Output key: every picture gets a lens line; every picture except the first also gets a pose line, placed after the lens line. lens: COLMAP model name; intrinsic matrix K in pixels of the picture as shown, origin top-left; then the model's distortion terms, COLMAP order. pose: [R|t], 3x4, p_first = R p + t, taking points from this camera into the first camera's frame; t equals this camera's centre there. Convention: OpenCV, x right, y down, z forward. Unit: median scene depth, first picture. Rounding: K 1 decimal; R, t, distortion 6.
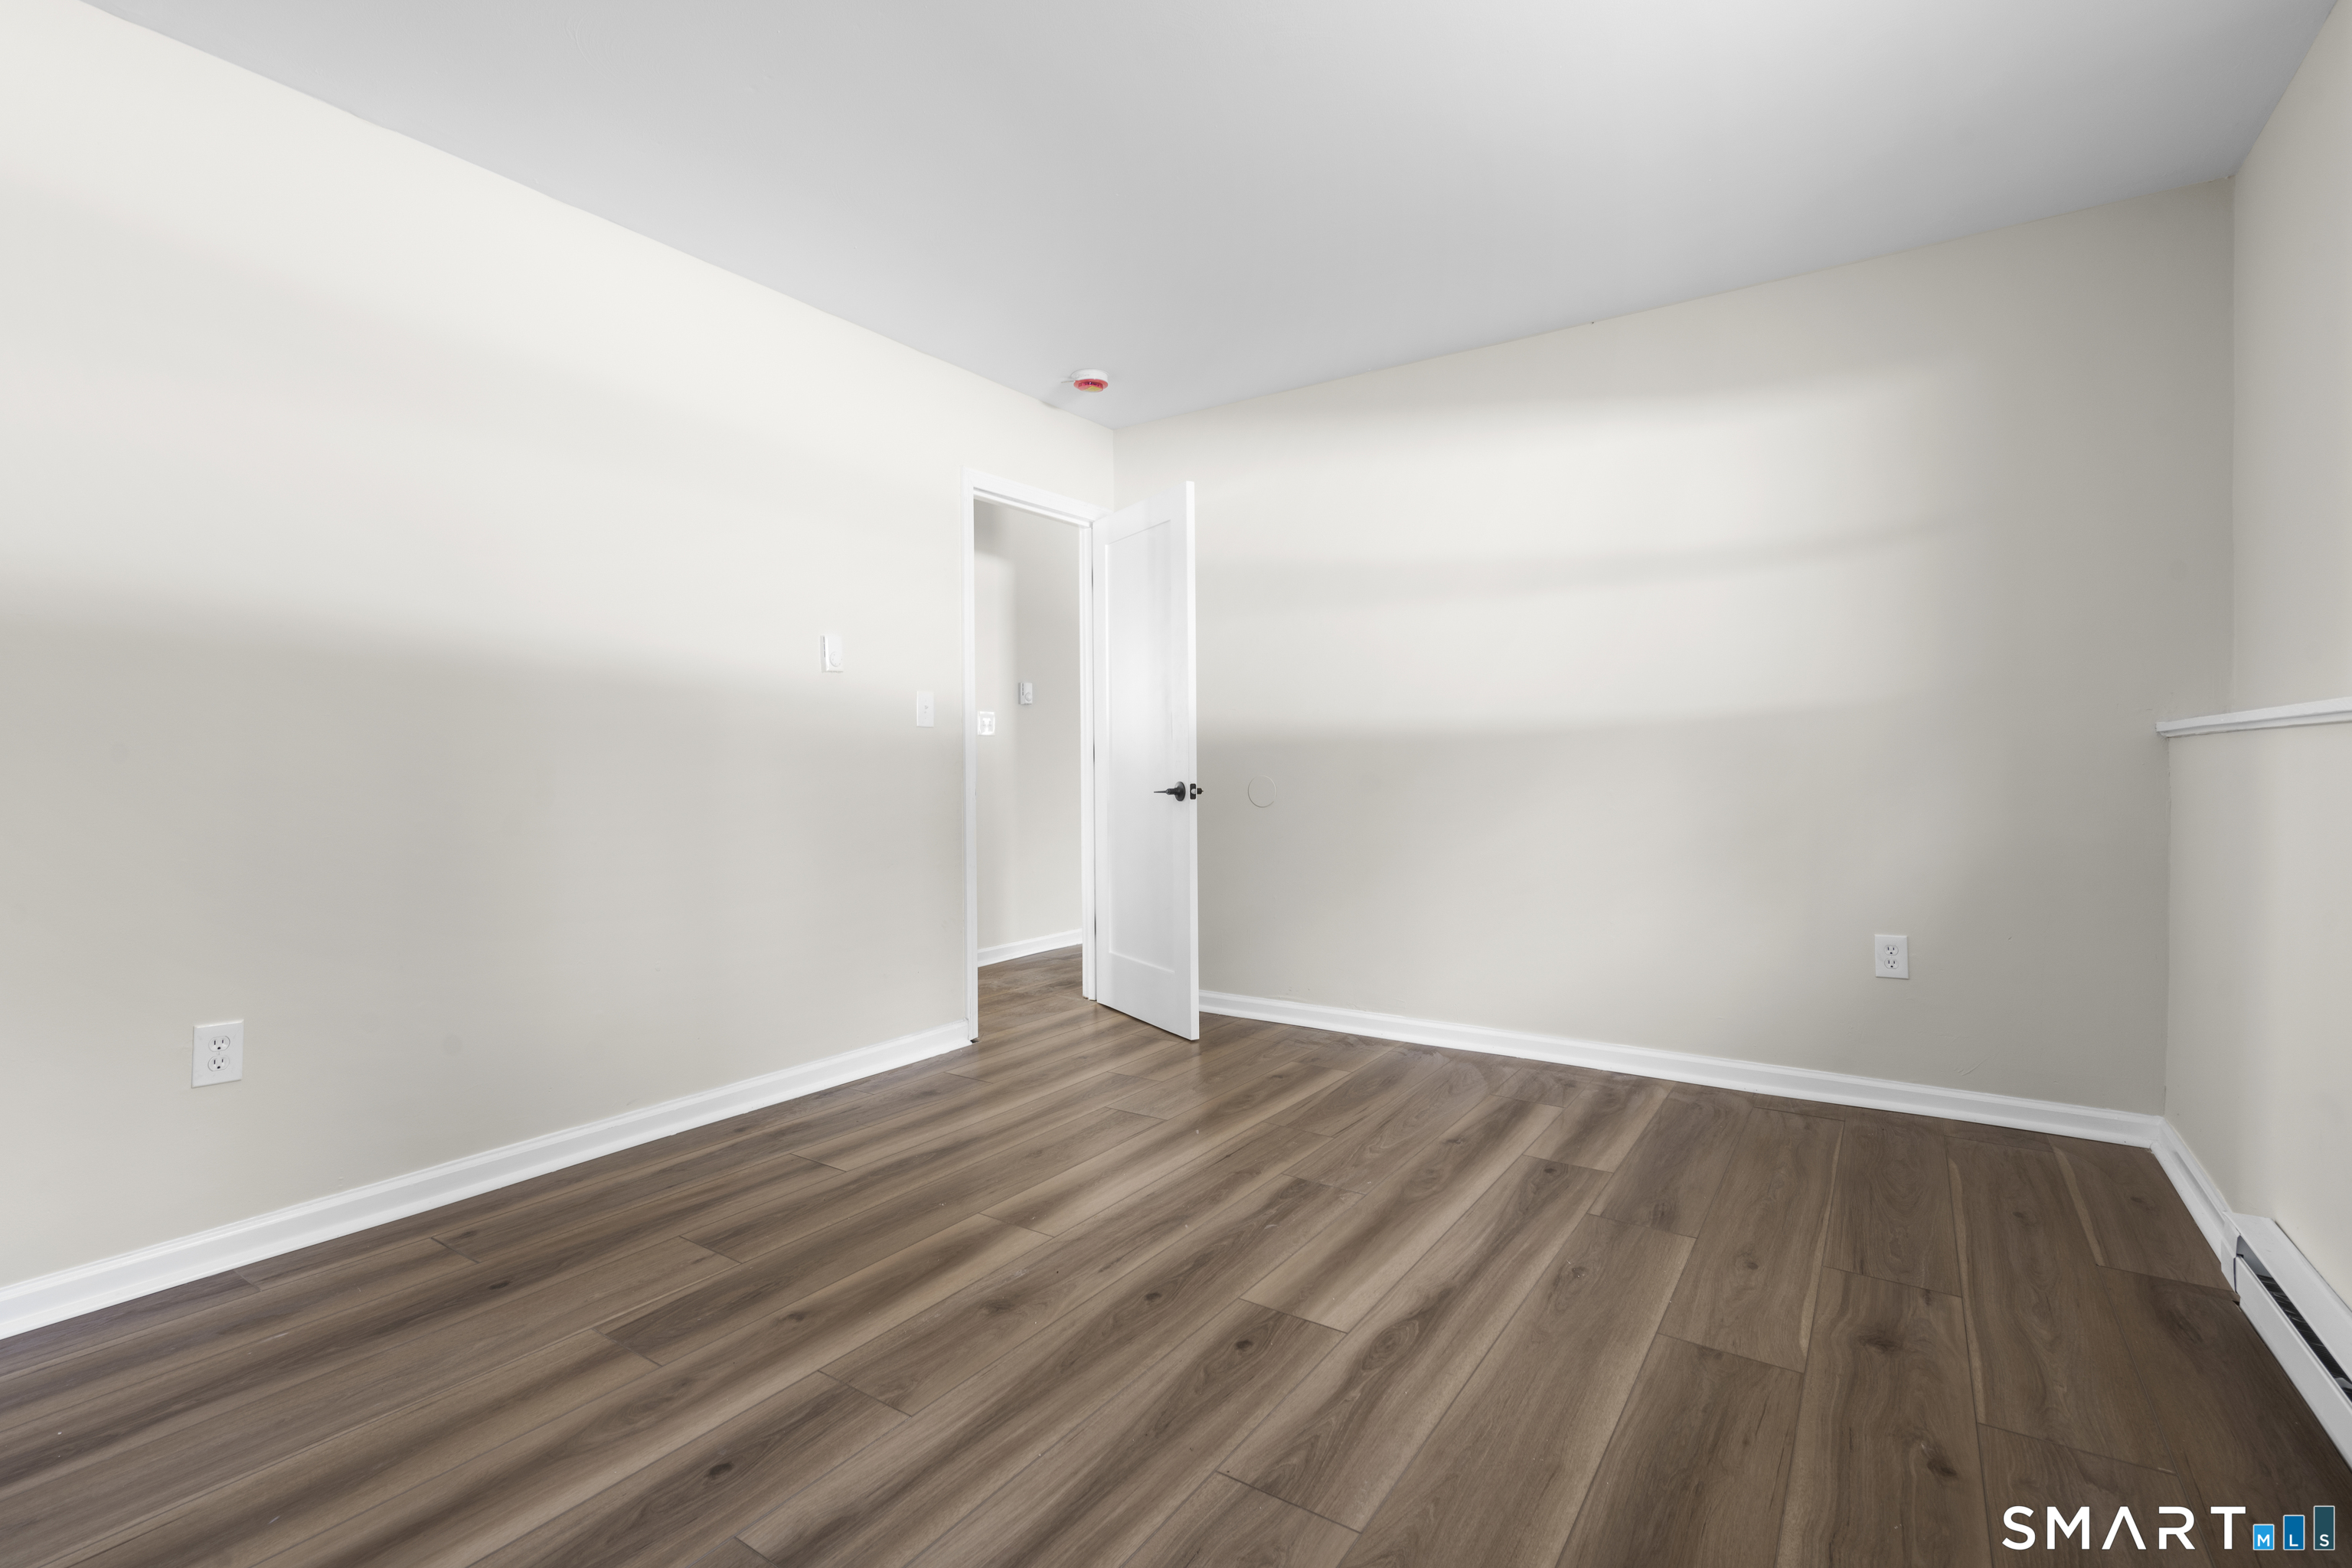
lens RADIAL K [[1067.4, 0, 1176.1], [0, 1067.4, 776.7], [0, 0, 1]] dist [-0.006406, 0.003570]
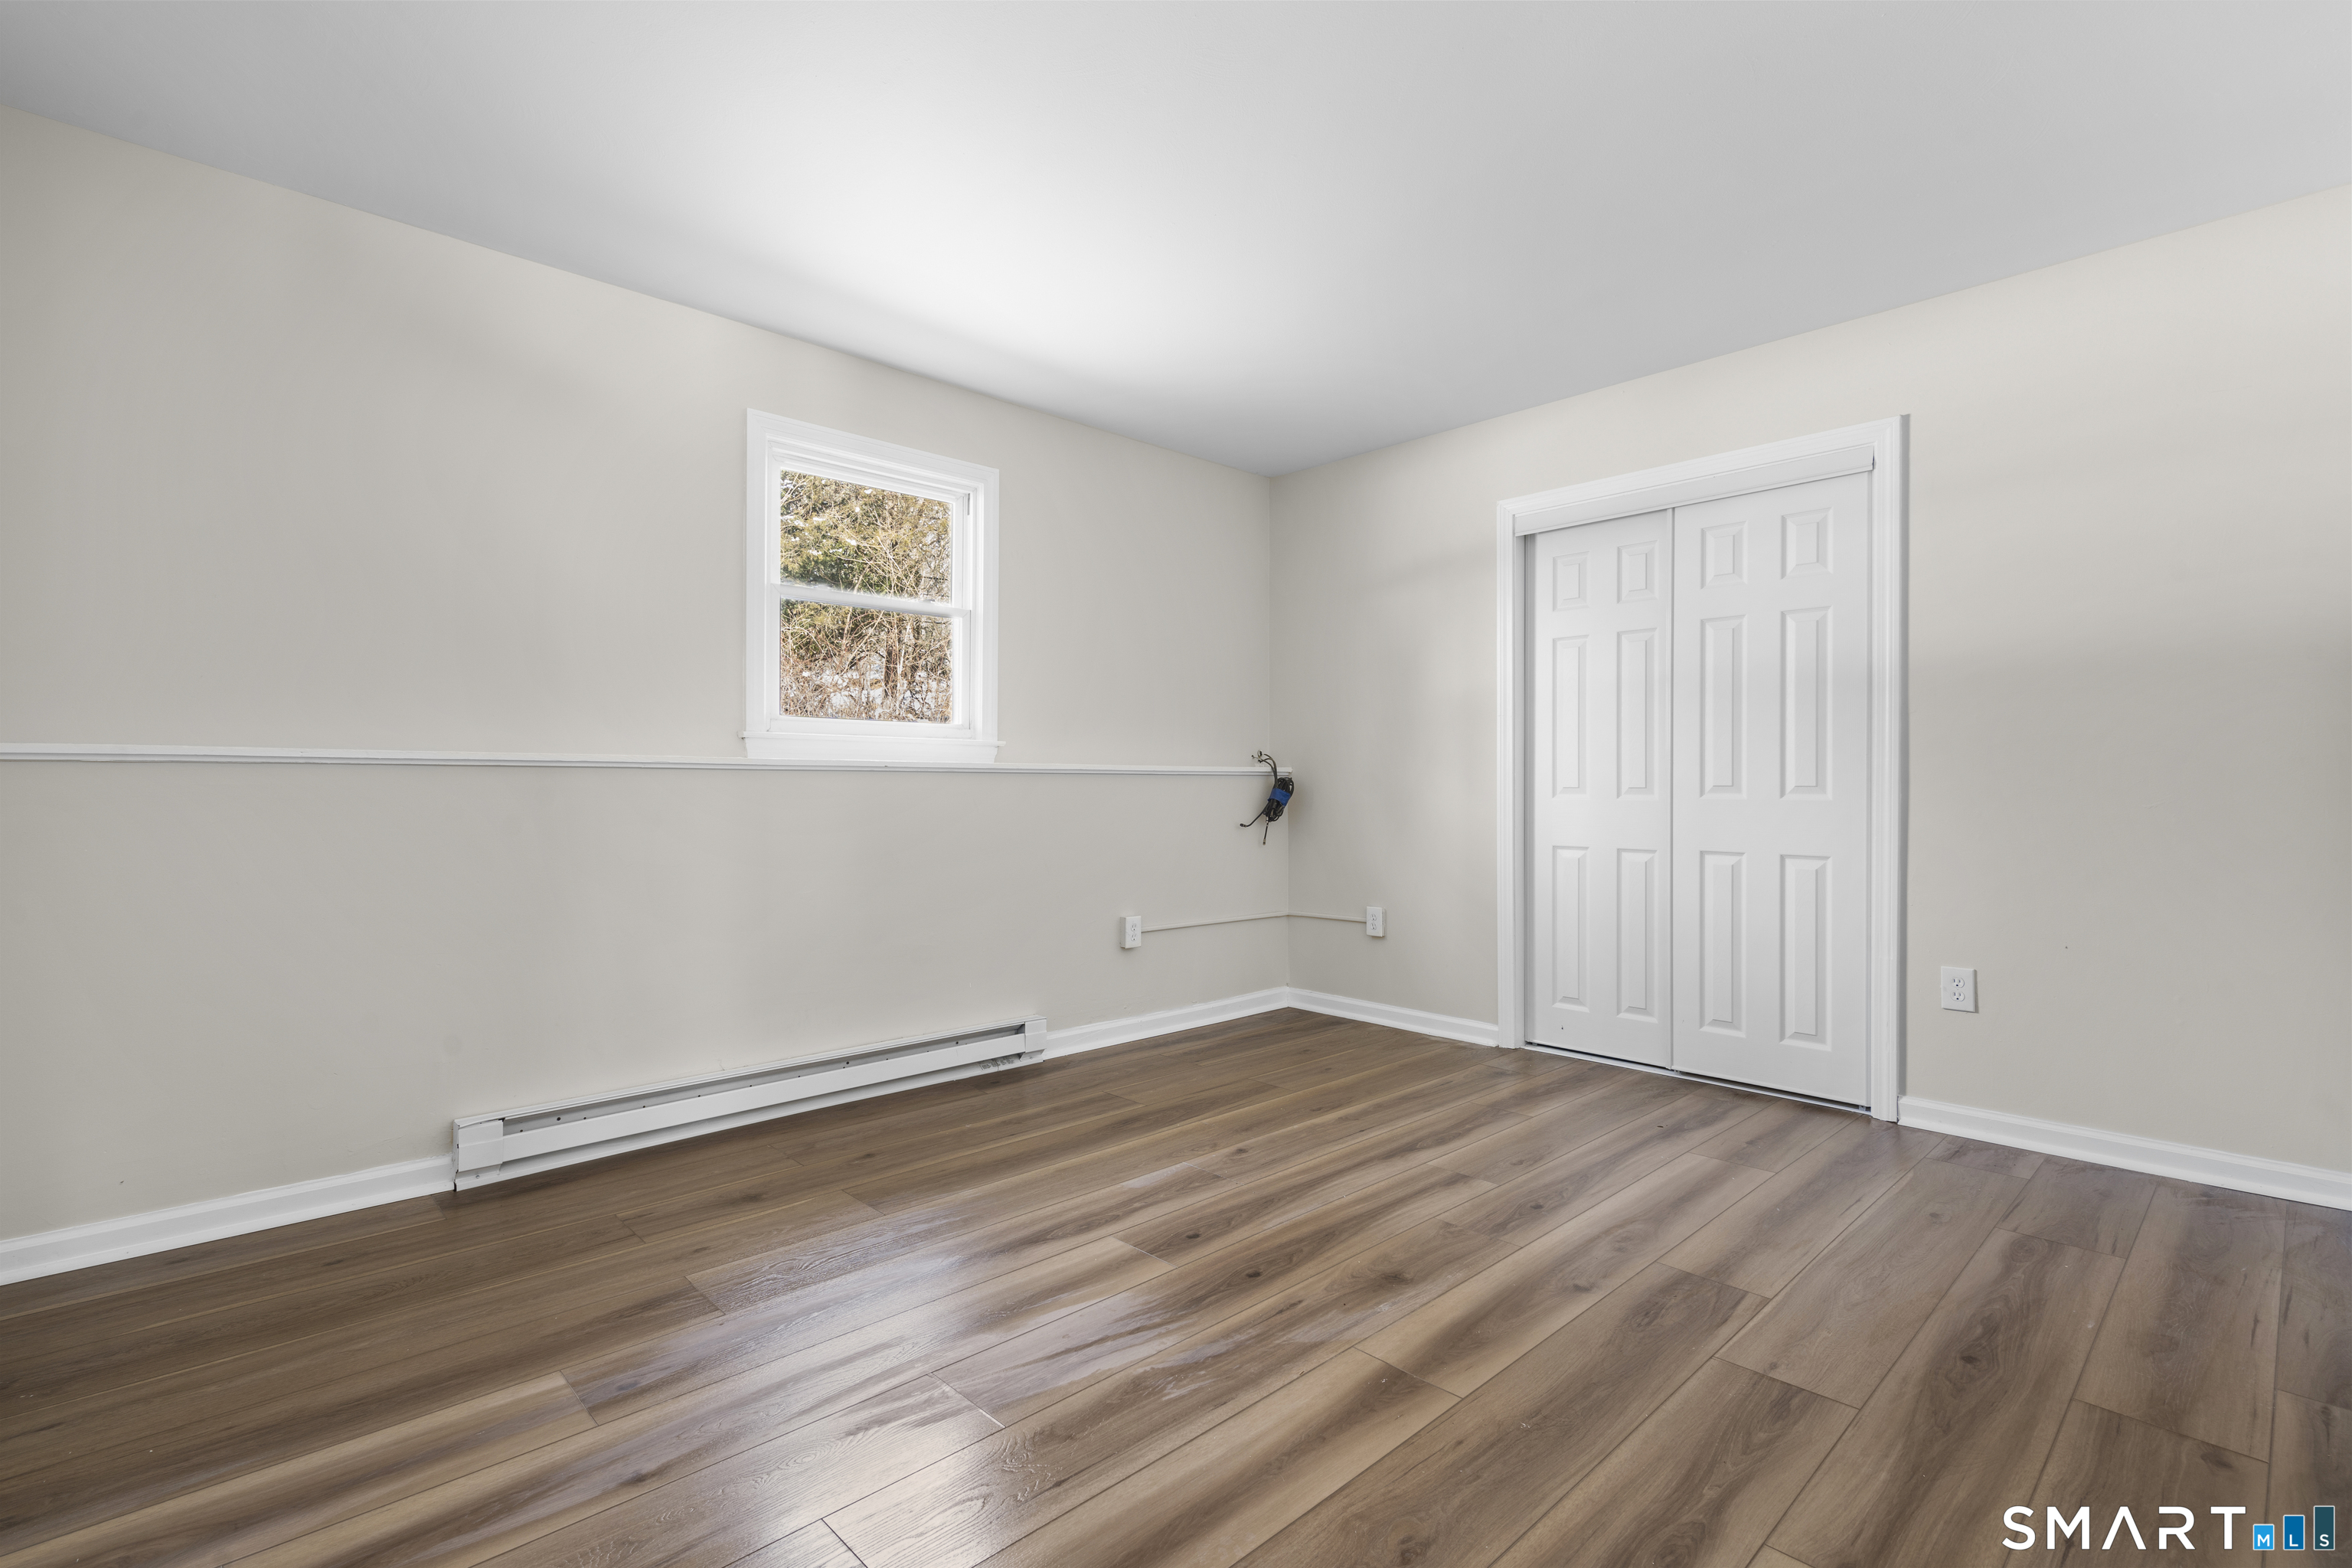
lens RADIAL K [[1067.4, 0, 1175.8], [0, 1067.4, 786.0], [0, 0, 1]] dist [-0.006406, 0.003570]
pose [[-0.975875, 0.006718, 0.218227, -0.194507], [0.008318, 0.999945, 0.006414, -0.019082], [-0.218172, 0.008075, -0.975877, 2.184358]]
